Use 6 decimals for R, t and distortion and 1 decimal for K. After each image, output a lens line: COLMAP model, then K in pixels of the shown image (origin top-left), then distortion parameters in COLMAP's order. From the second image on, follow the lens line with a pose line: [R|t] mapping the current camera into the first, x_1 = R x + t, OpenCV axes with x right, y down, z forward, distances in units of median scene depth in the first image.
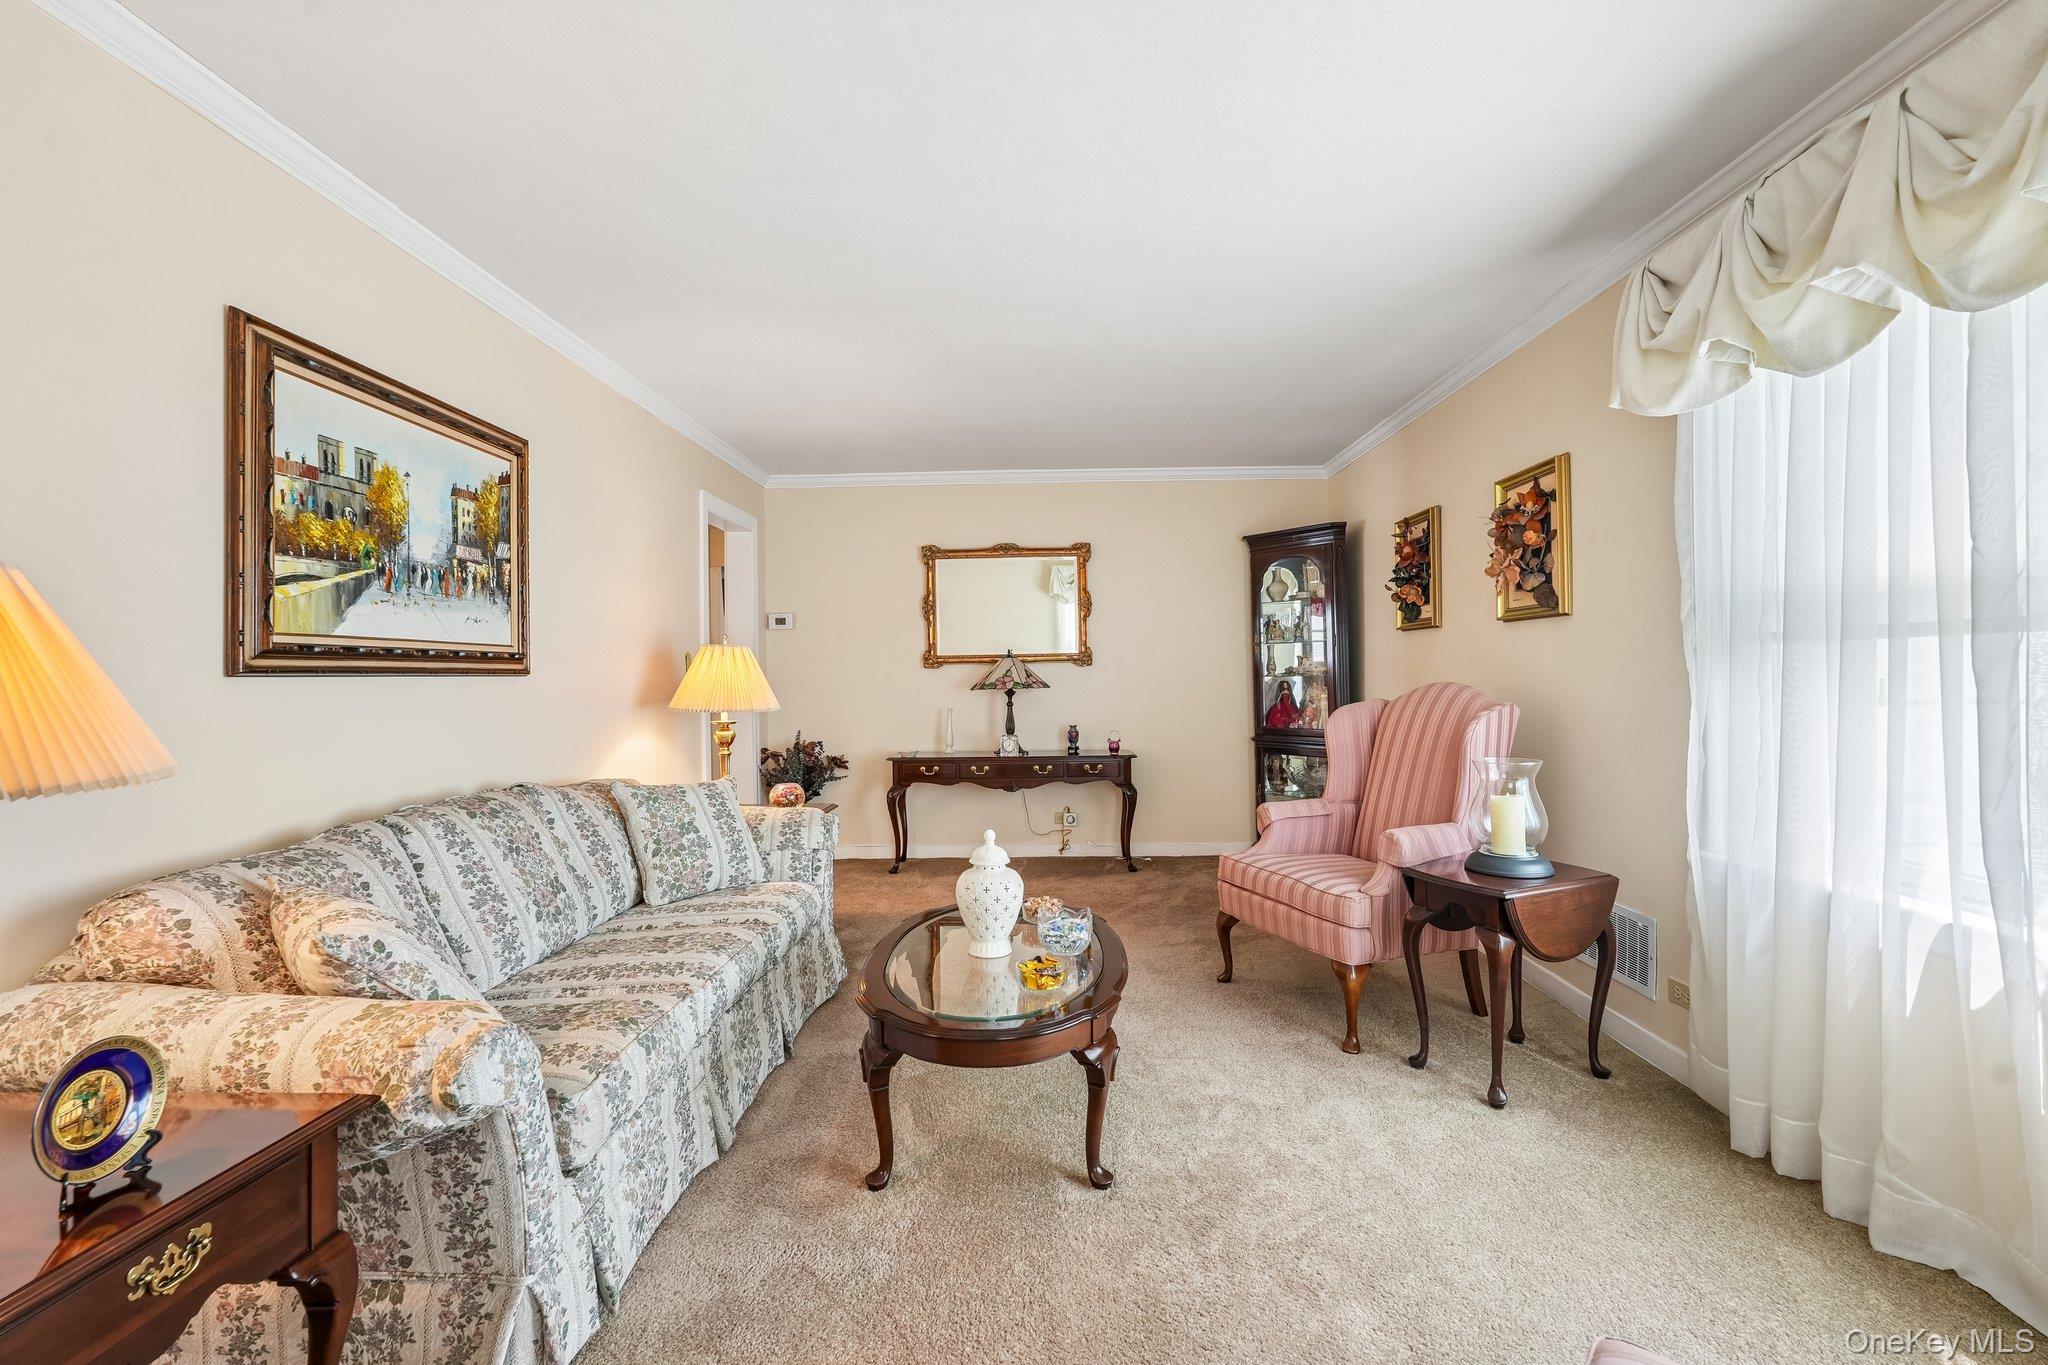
lens RADIAL K [[938.9, 0, 1023.4], [0, 938.9, 657.2], [0, 0, 1]] dist [0.000136, 0.000114]
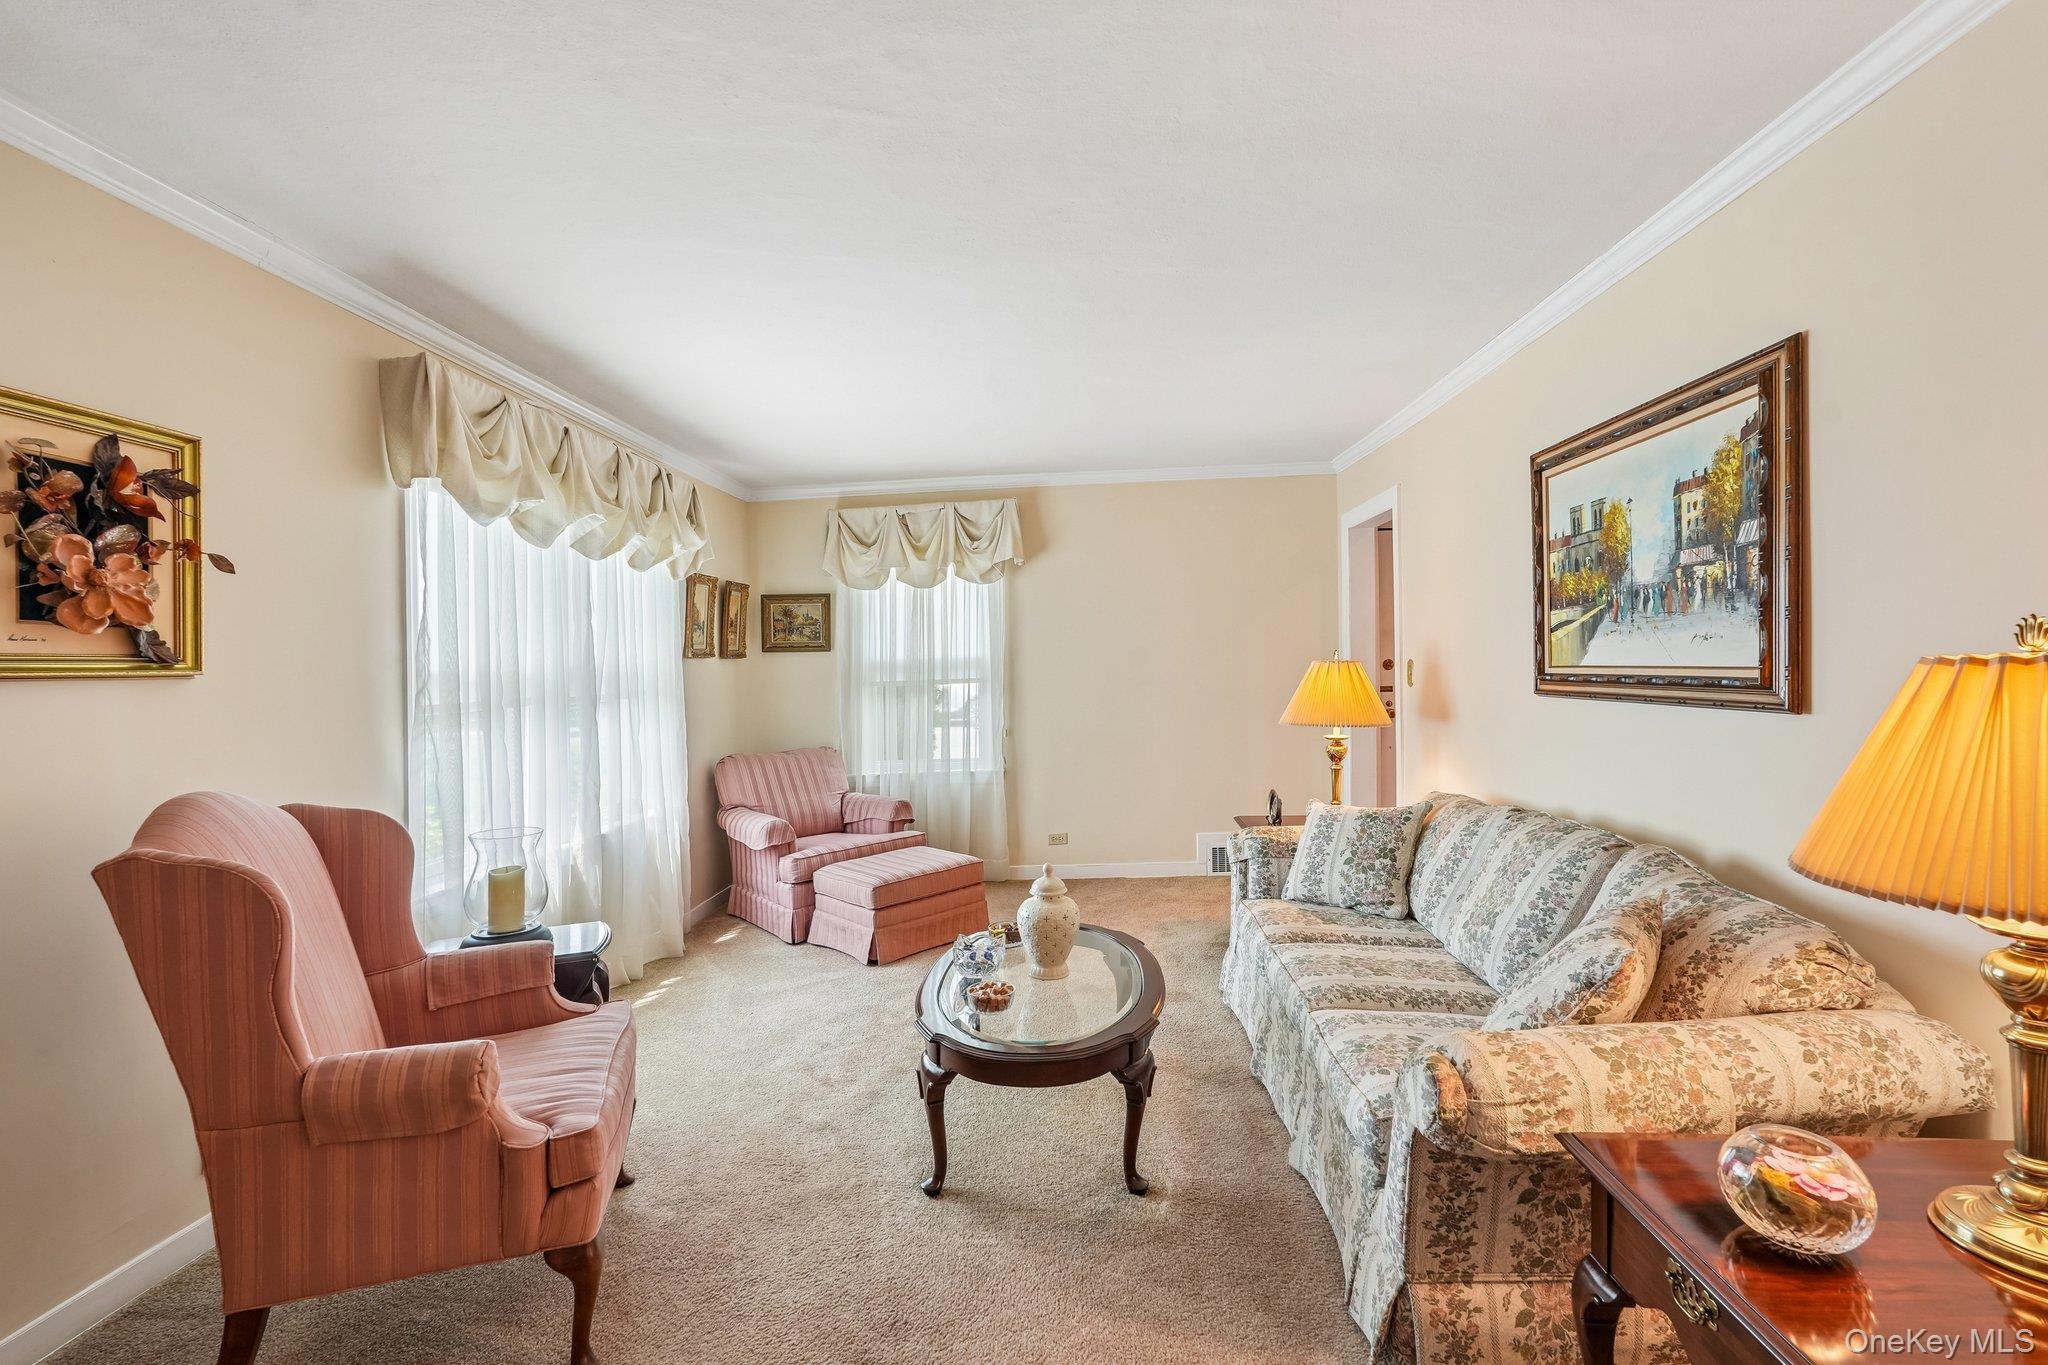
lens RADIAL K [[902.5, 0, 1030.2], [0, 902.5, 671.9], [0, 0, 1]] dist [0.001531, 0.000751]
pose [[-0.999408, 0.016228, 0.030336, -0.047550], [0.015896, 0.999811, -0.011157, -0.012526], [-0.030512, -0.010668, -0.999477, 1.959915]]
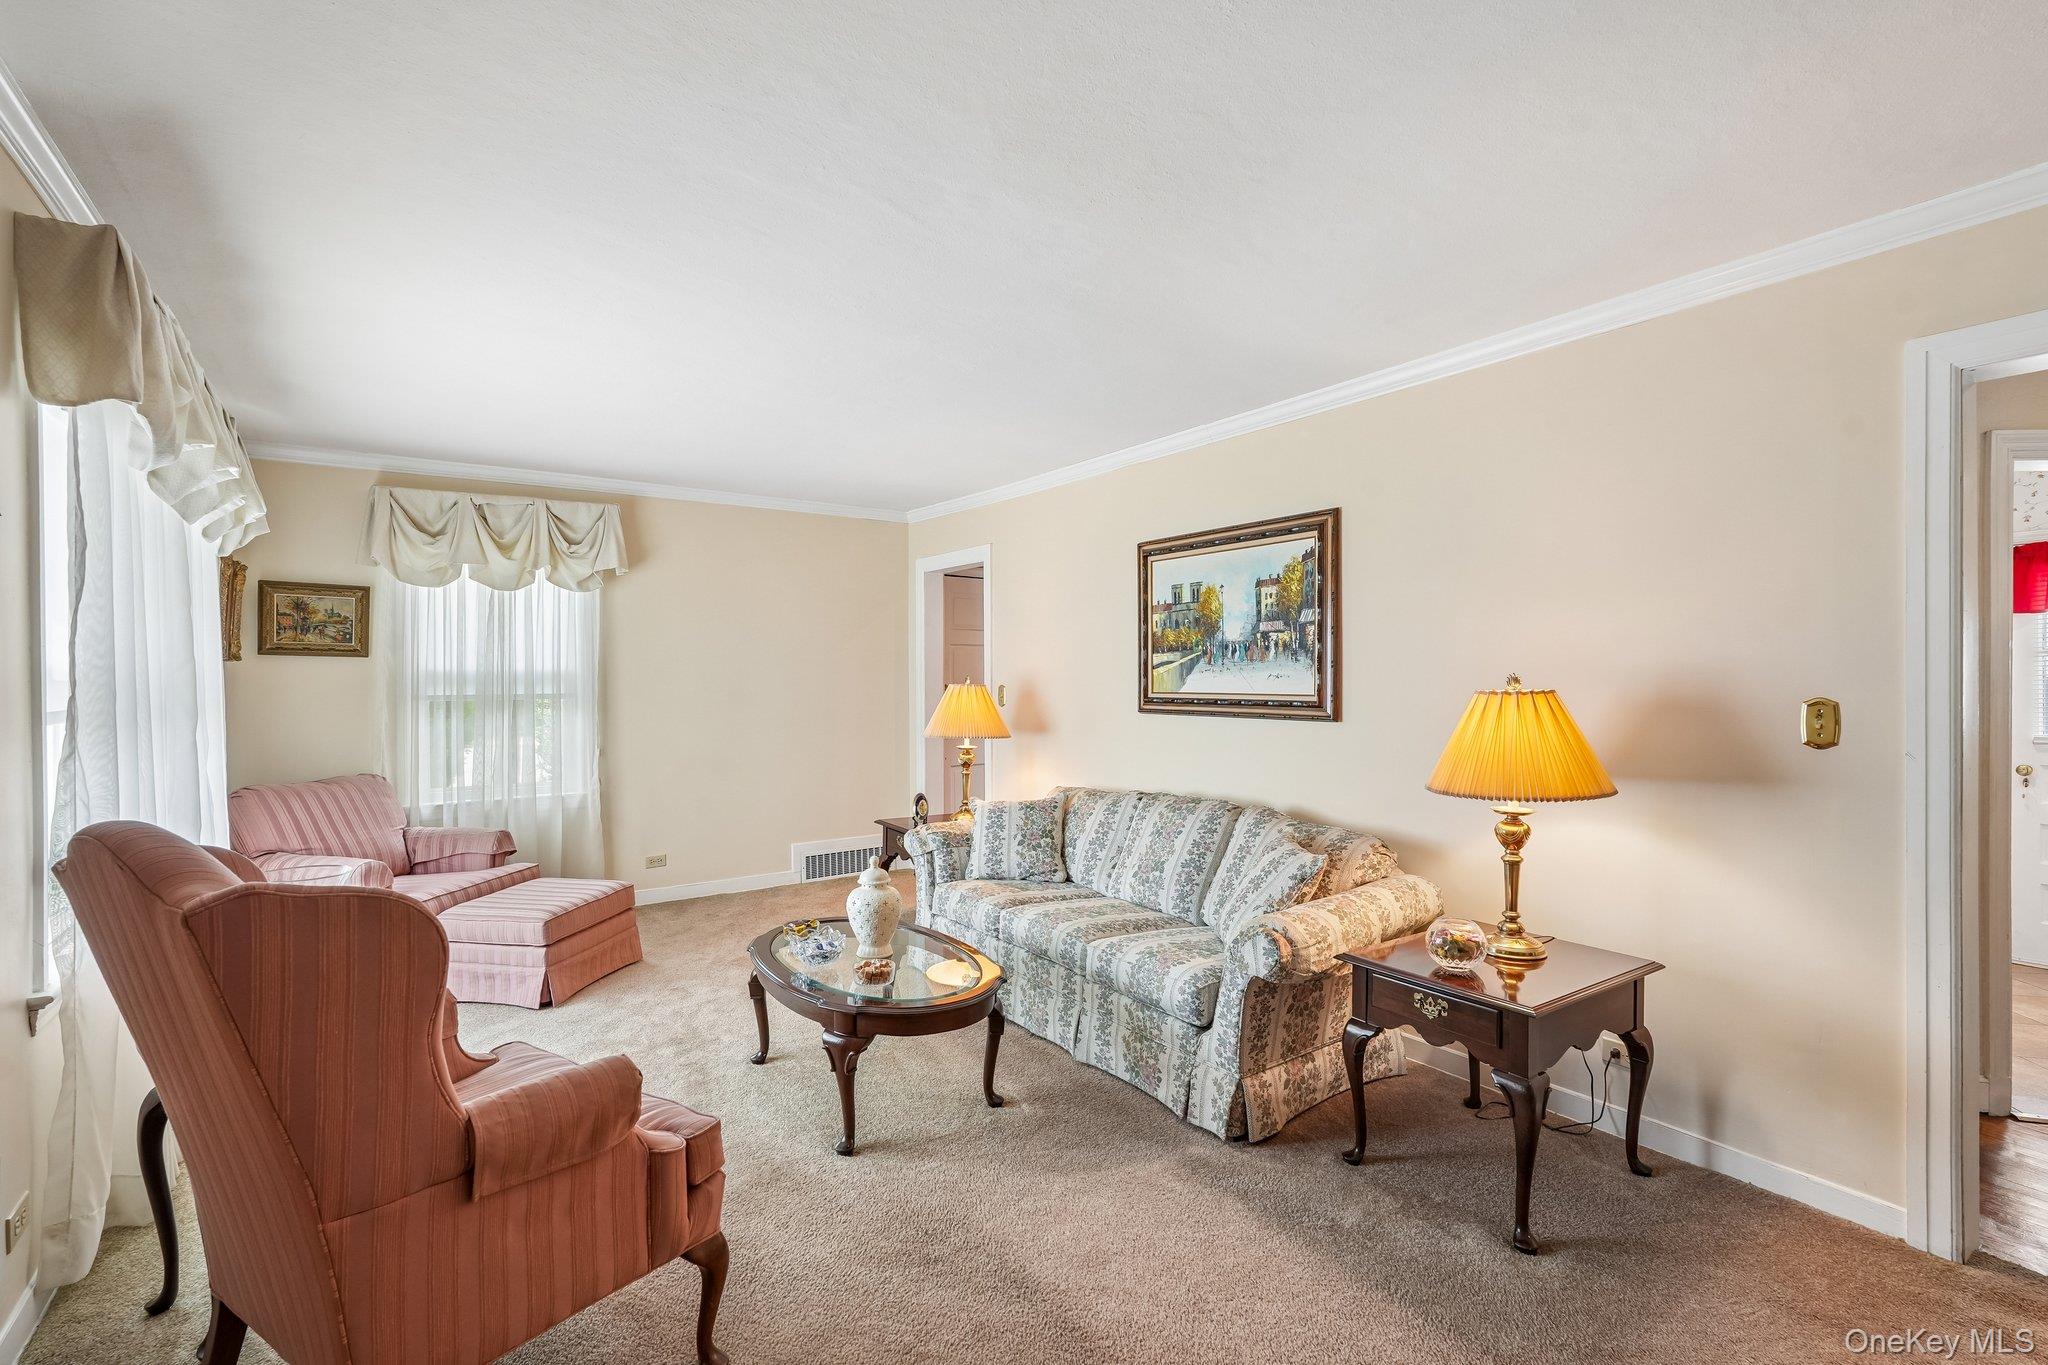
lens RADIAL K [[908.1, 0, 1022.1], [0, 908.1, 661.6], [0, 0, 1]] dist [-0.015525, 0.008806]
pose [[-0.813484, -0.023455, -0.581114, 0.470627], [0.001095, 0.999123, -0.041859, -0.008891], [0.581586, -0.034688, -0.812745, 2.002471]]
